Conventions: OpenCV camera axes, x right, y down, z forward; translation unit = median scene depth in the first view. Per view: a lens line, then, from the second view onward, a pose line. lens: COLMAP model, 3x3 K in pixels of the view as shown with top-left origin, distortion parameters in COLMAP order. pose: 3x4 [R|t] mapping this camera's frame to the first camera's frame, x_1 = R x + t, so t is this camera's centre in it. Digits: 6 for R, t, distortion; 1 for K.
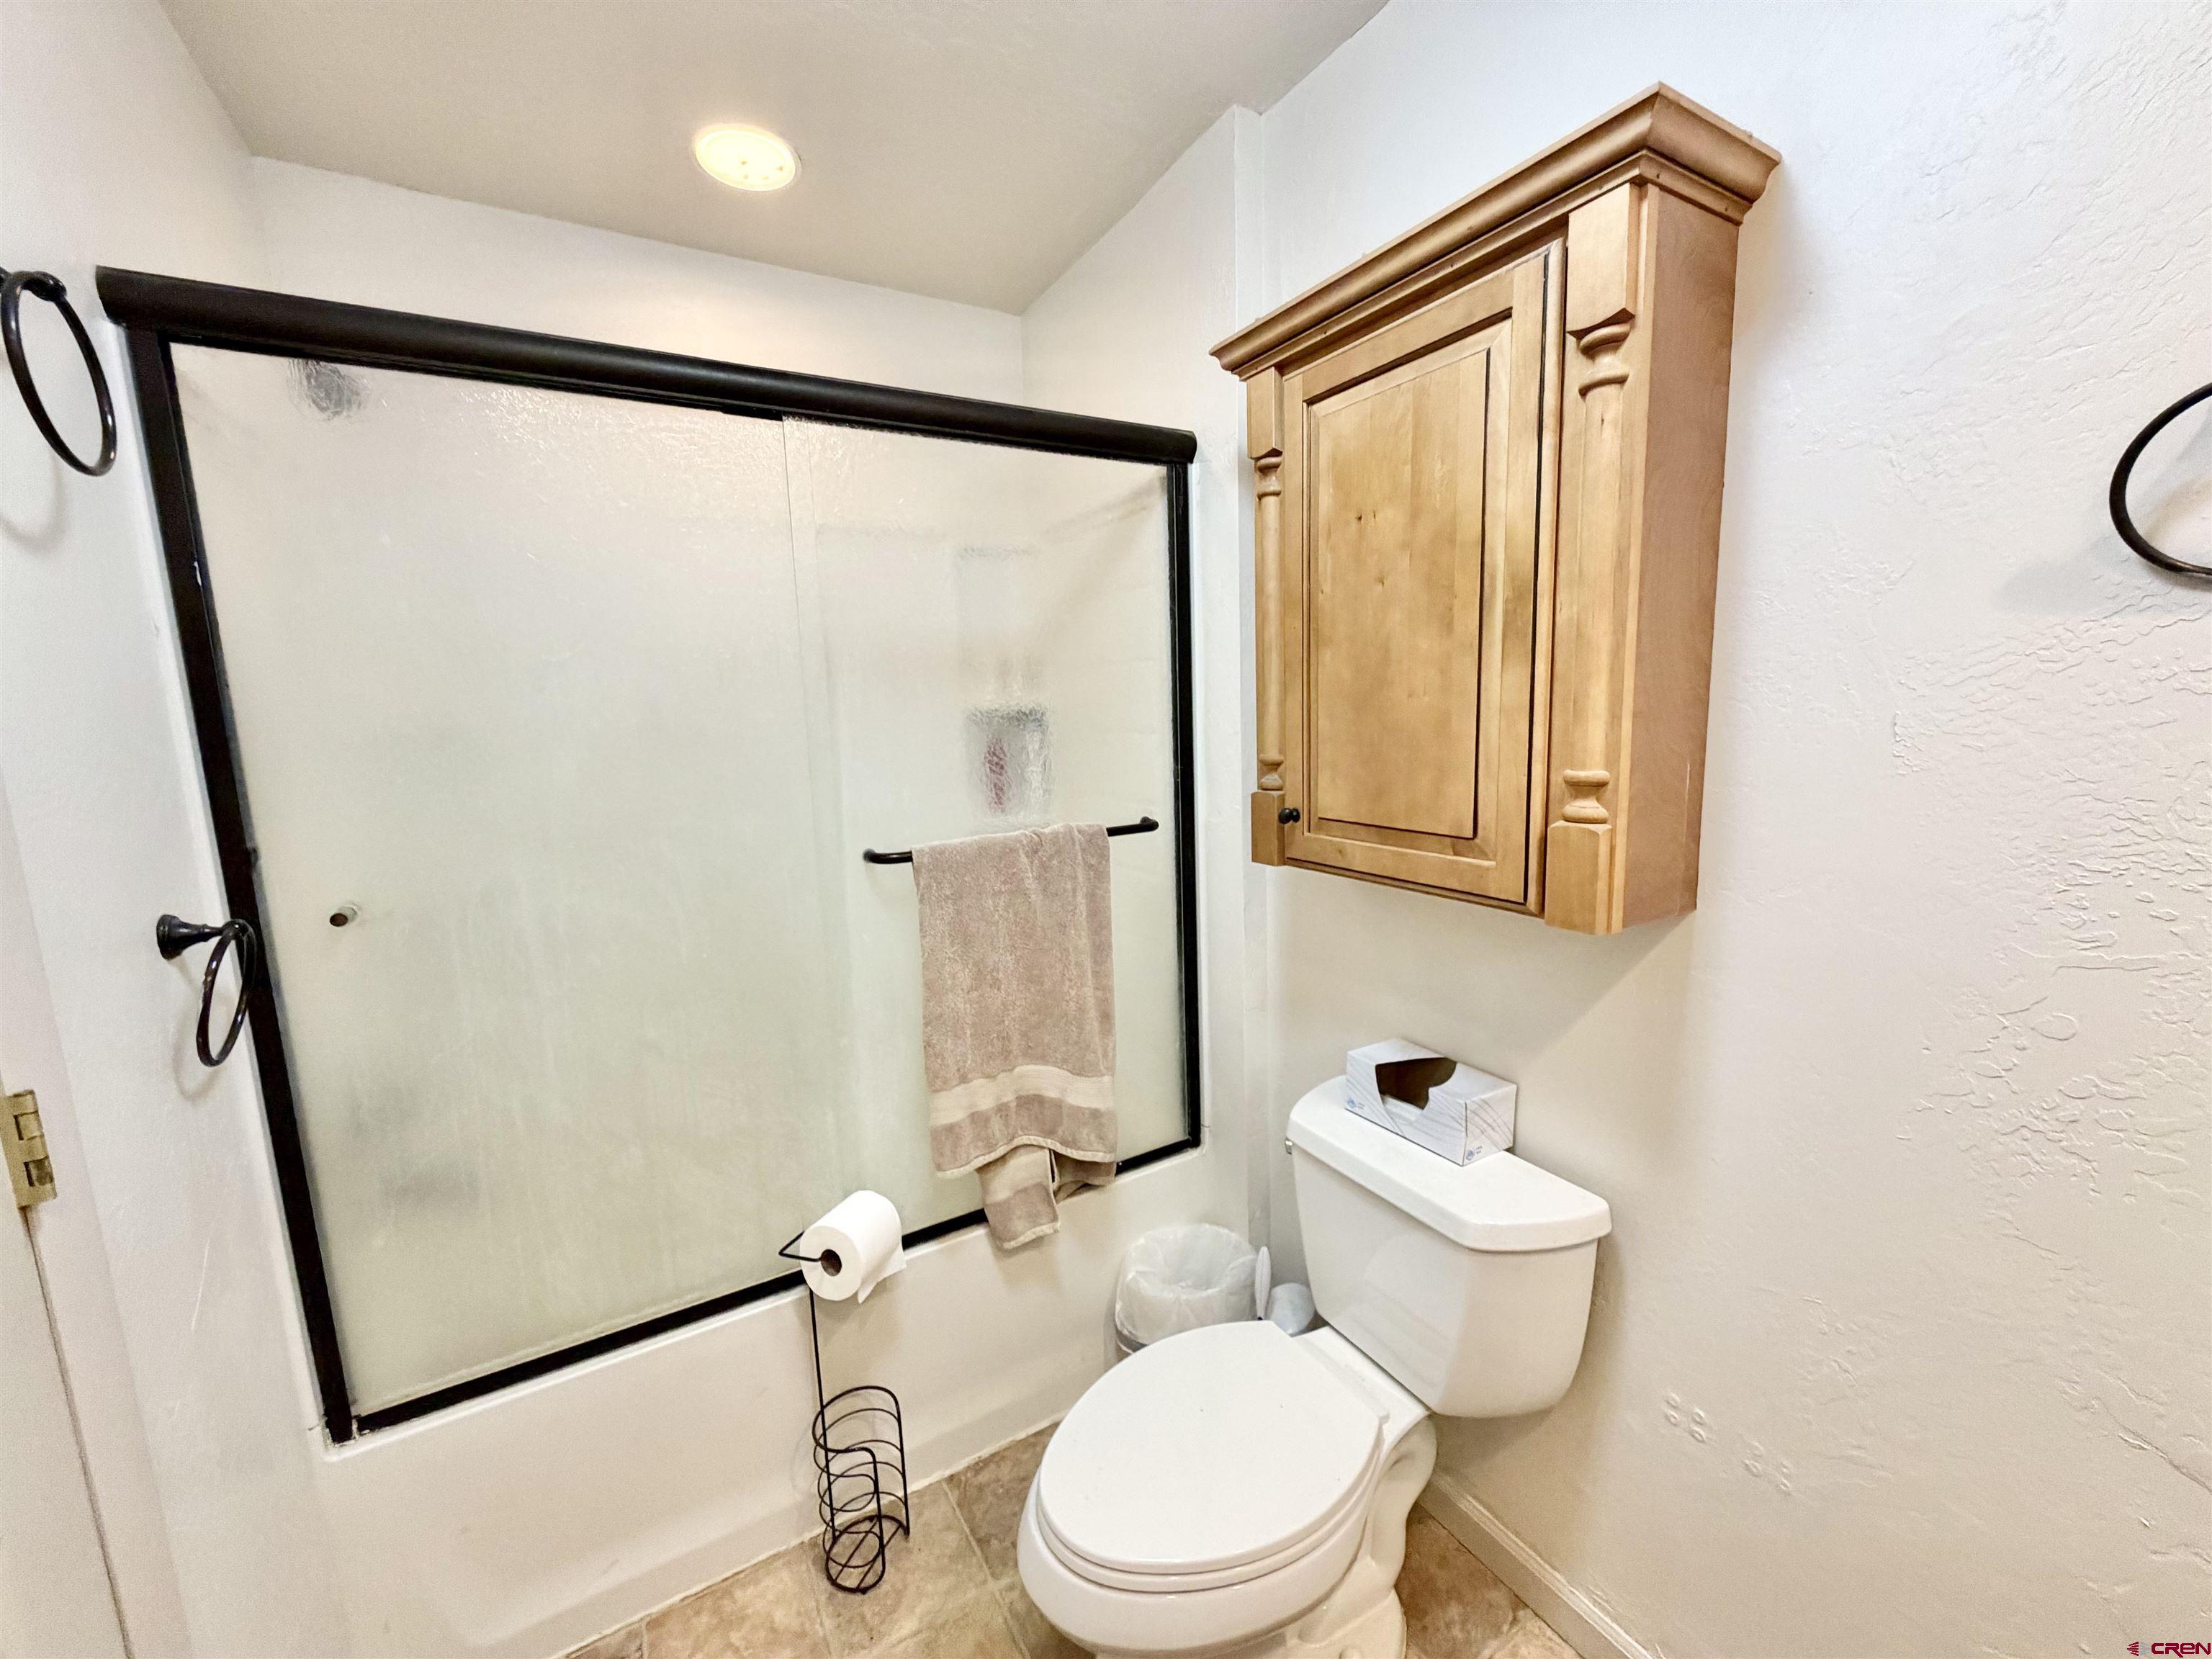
lens RADIAL K [[881.2, 0, 1108.3], [0, 881.2, 830.4], [0, 0, 1]] dist [-0.001479, 0.001037]
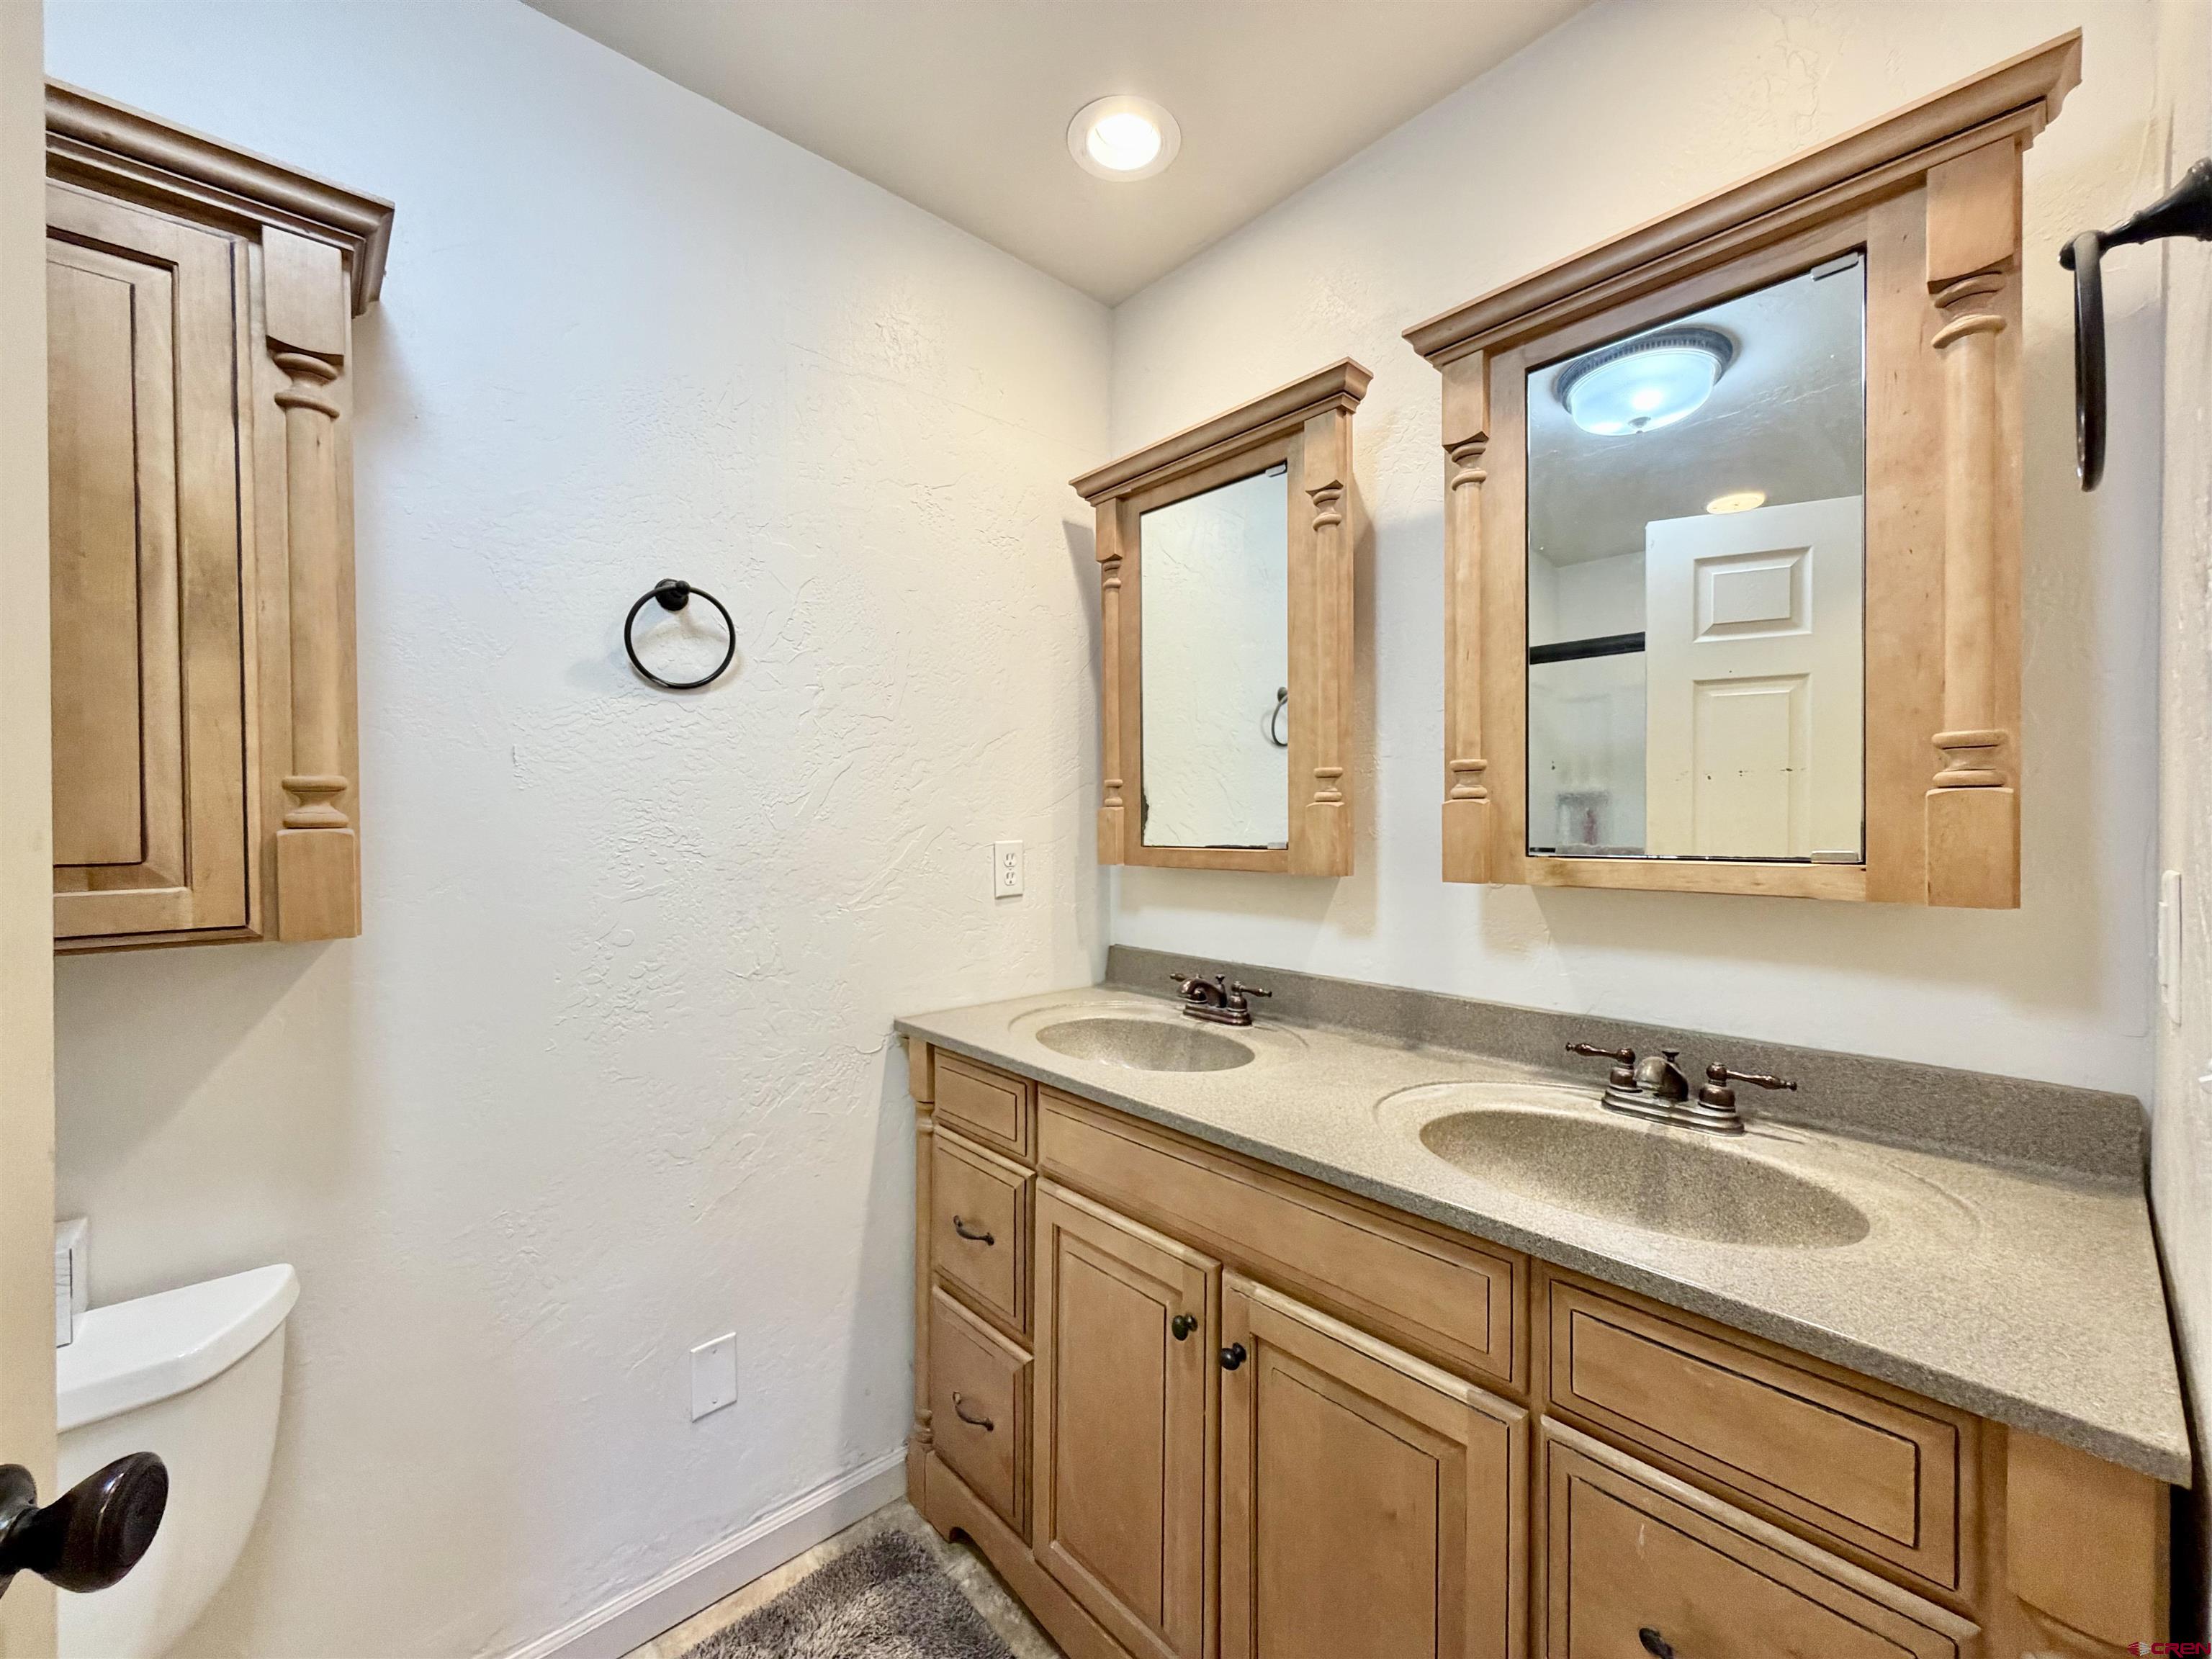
lens RADIAL K [[881.2, 0, 1112.2], [0, 881.2, 824.7], [0, 0, 1]] dist [-0.001479, 0.001037]
pose [[-0.202740, 0.030160, 0.978768, -0.621287], [0.155729, 0.987798, 0.001819, 0.126990], [-0.966770, 0.152791, -0.204963, 0.351882]]
